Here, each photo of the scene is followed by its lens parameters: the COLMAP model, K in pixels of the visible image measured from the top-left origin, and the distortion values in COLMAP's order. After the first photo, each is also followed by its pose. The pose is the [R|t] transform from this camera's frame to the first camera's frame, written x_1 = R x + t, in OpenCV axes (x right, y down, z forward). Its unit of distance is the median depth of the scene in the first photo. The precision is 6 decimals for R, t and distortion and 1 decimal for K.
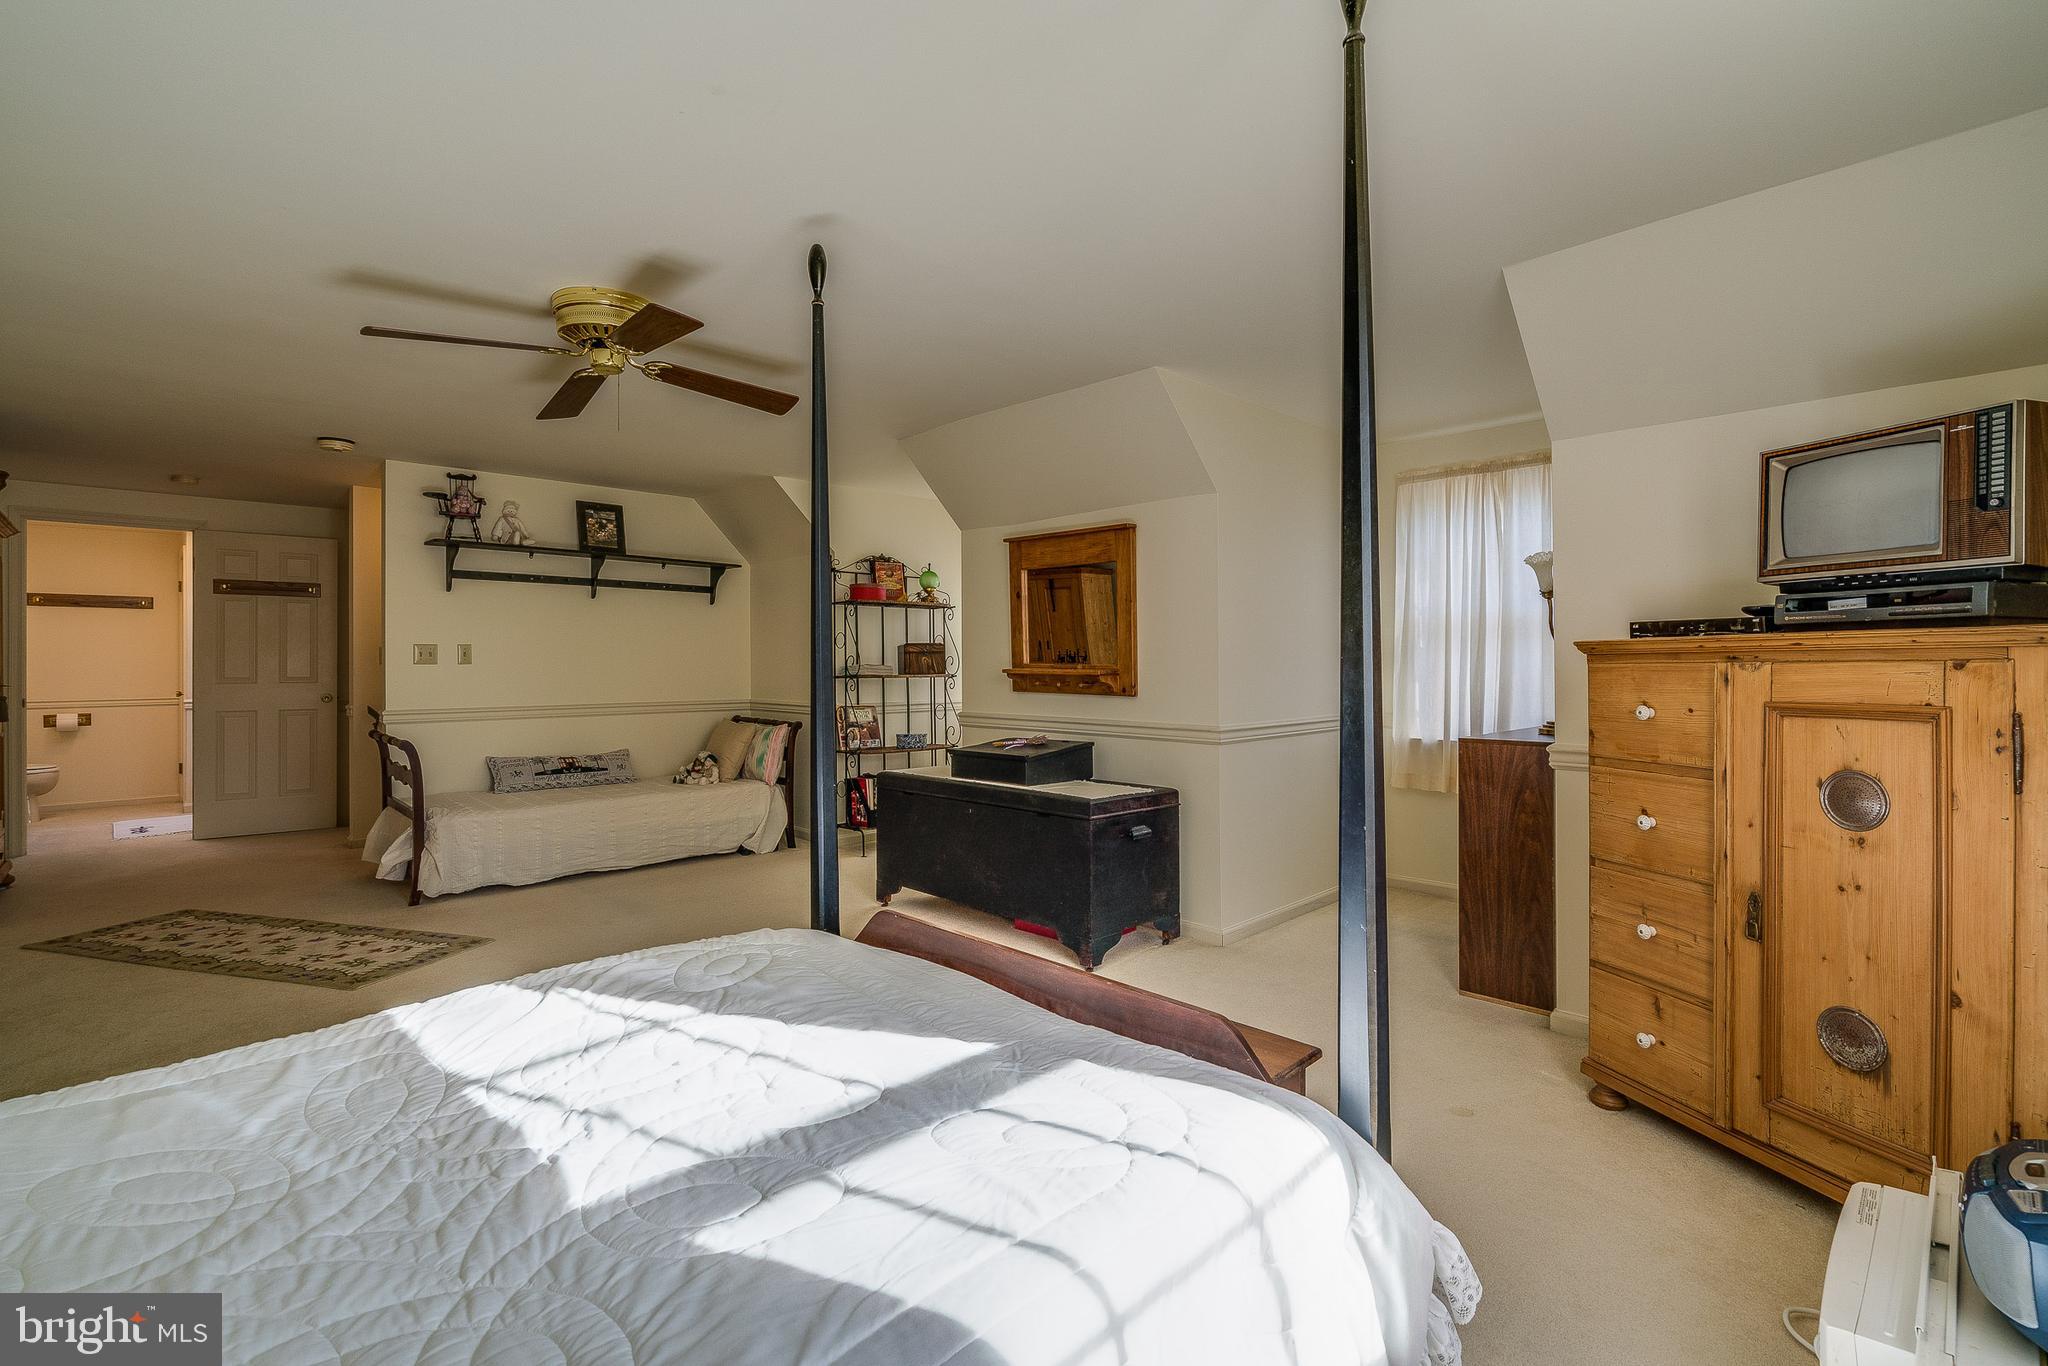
lens RADIAL K [[932.1, 0, 1027.0], [0, 932.1, 674.7], [0, 0, 1]] dist [-0.002376, 0.000654]
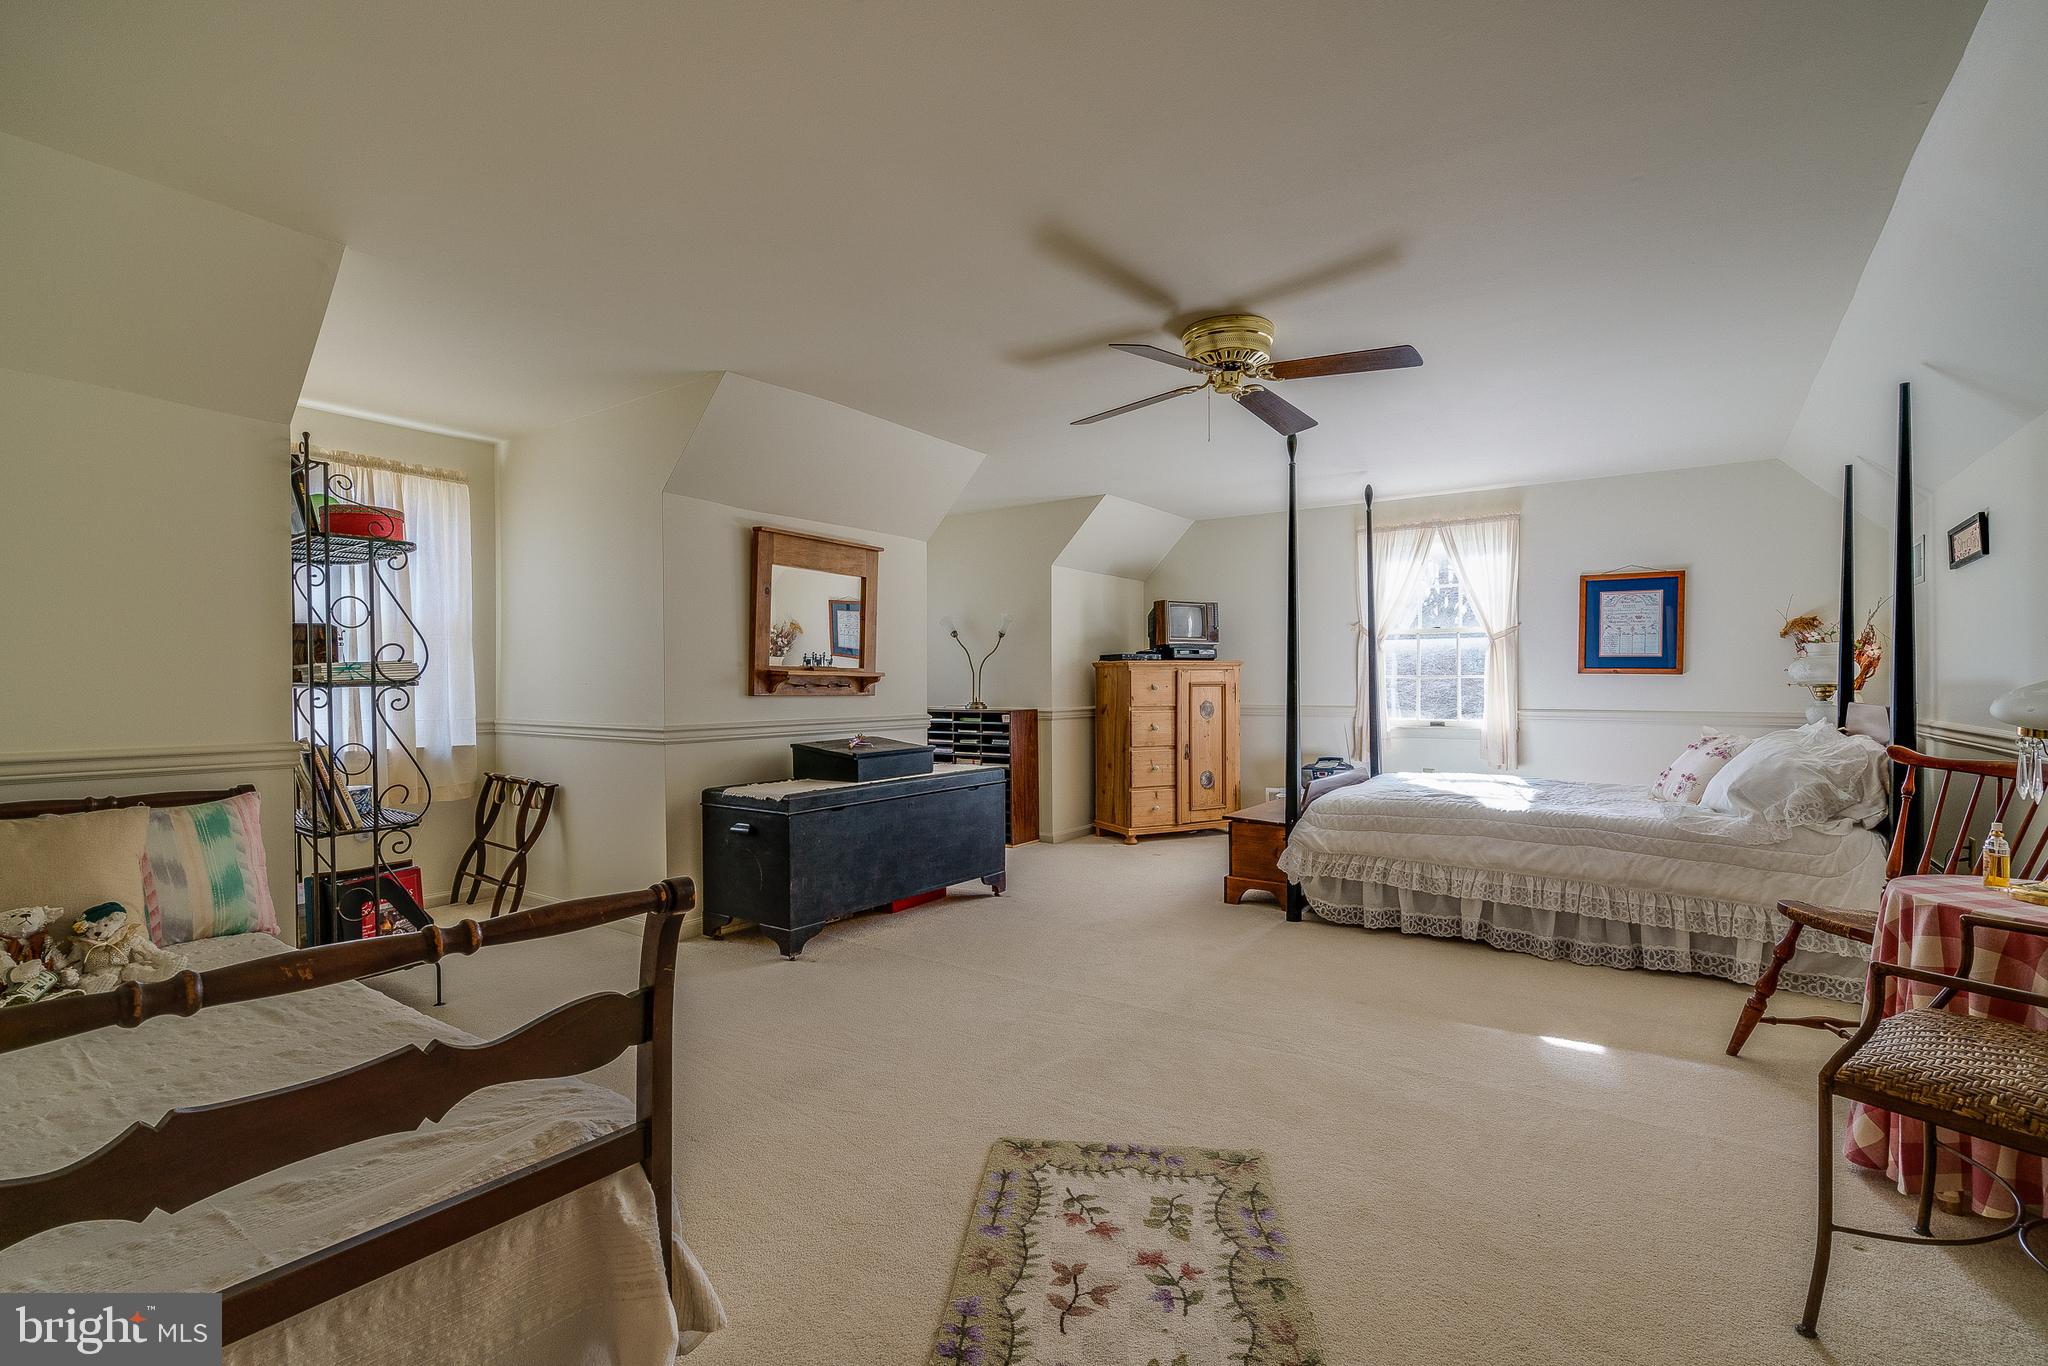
lens RADIAL K [[932.1, 0, 1026.4], [0, 932.1, 686.9], [0, 0, 1]] dist [-0.002376, 0.000654]
pose [[-0.189235, -0.002045, 0.981930, -0.994512], [0.012697, 0.999909, 0.004530, 0.008641], [-0.981850, 0.013324, -0.189192, 0.960571]]
